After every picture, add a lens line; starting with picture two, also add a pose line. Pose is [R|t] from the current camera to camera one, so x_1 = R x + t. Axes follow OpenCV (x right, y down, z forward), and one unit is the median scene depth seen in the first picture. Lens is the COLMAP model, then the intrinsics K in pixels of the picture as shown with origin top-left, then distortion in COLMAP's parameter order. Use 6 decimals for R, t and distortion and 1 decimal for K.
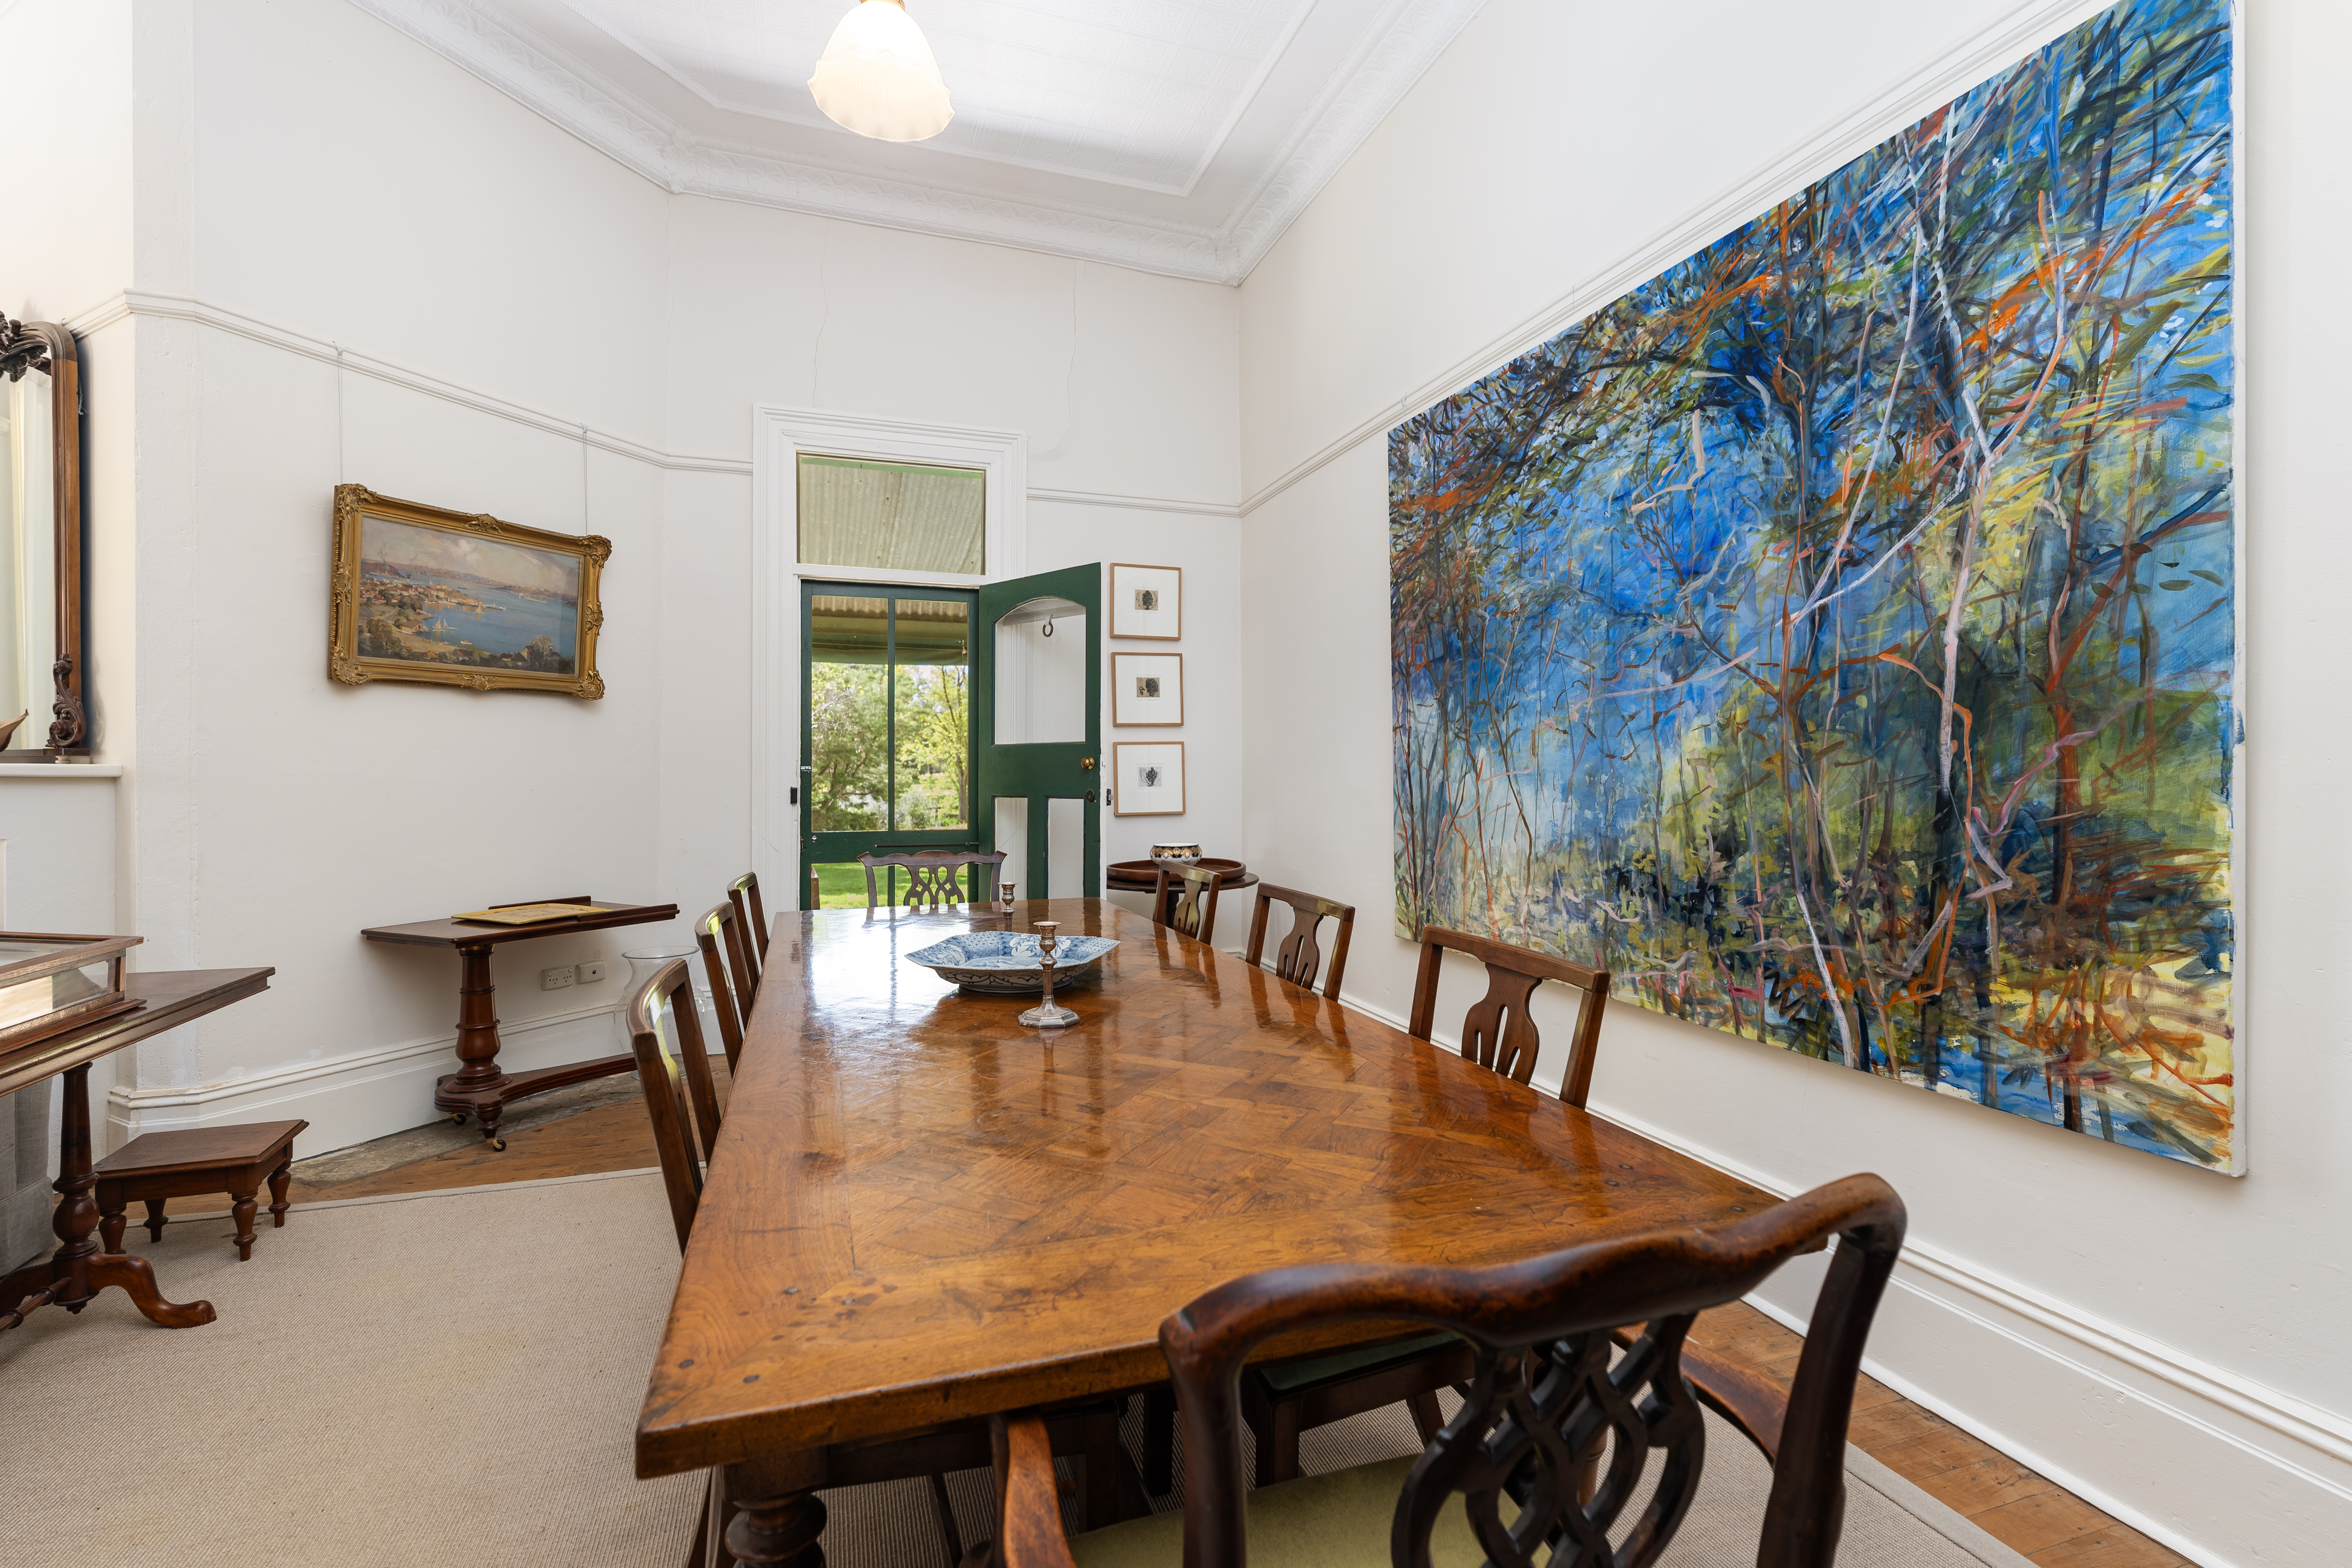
lens RADIAL K [[1085.4, 0, 1180.5], [0, 1085.4, 773.9], [0, 0, 1]] dist [-0.001761, -0.000218]
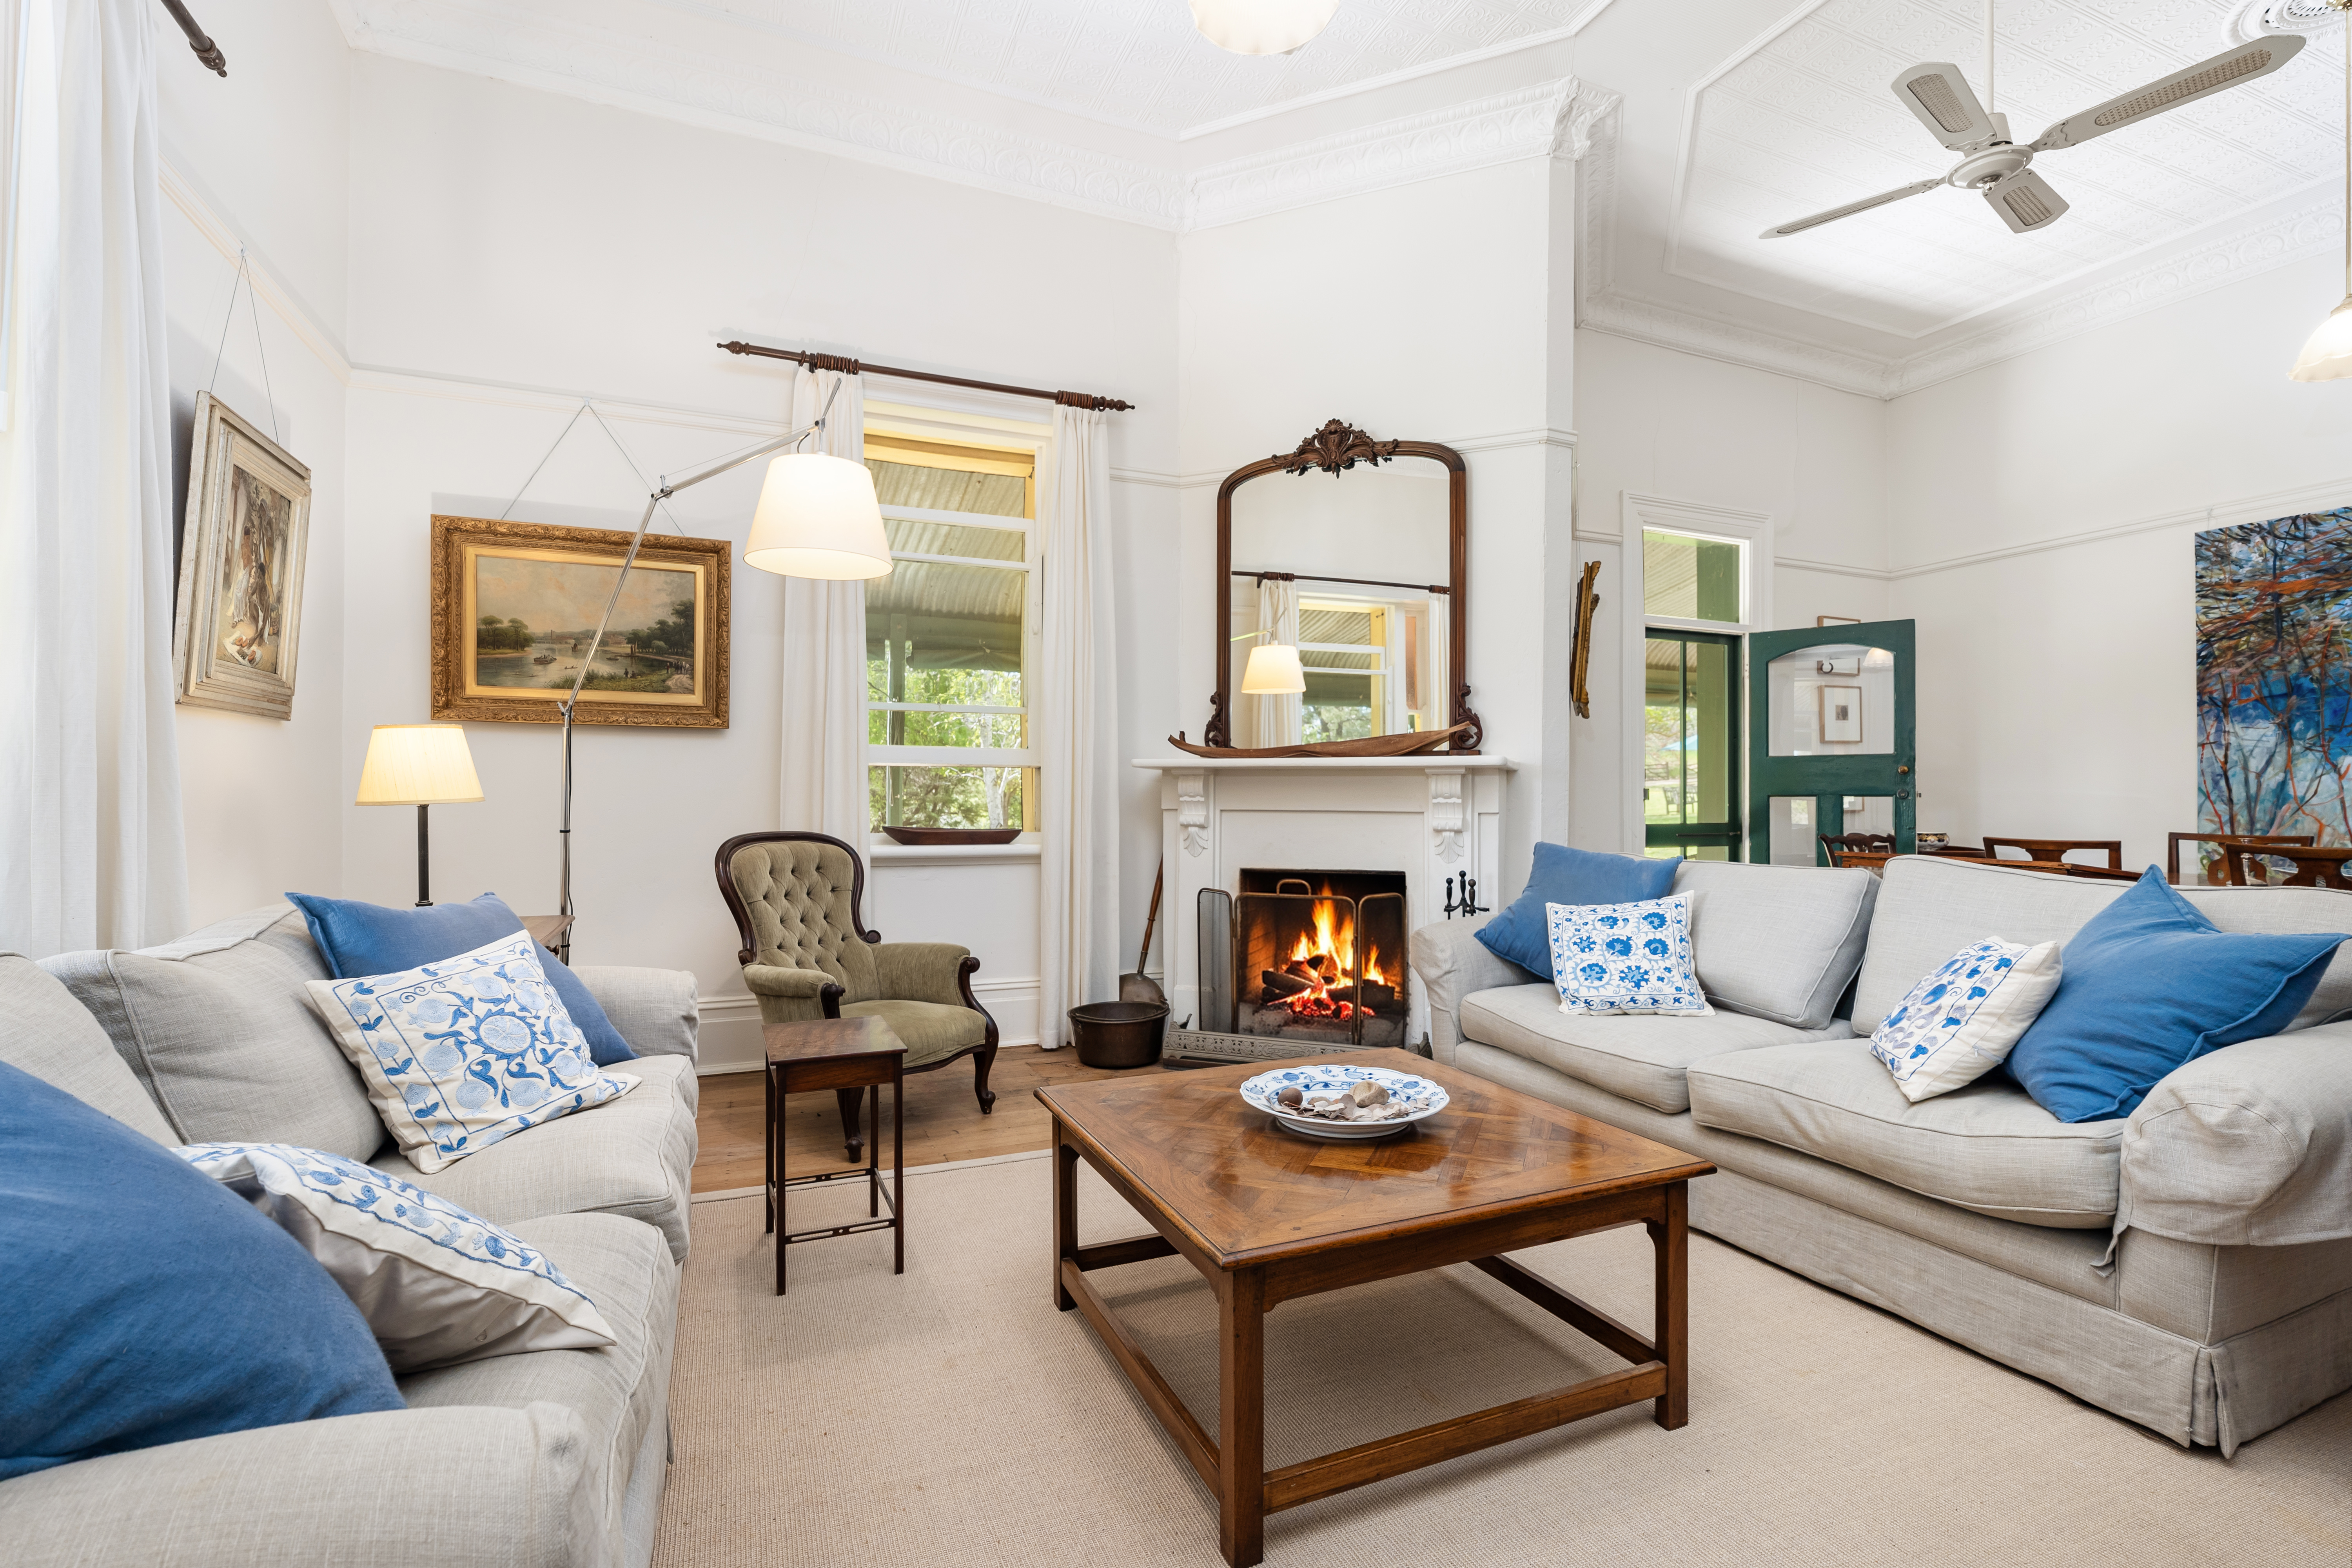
lens RADIAL K [[1085.4, 0, 1173.3], [0, 1085.4, 788.0], [0, 0, 1]] dist [-0.001761, -0.000218]
pose [[0.995757, 0.003465, 0.091957, -1.301661], [-0.002391, 0.999928, -0.011787, 0.035454], [-0.091991, 0.011517, 0.995693, -0.278782]]
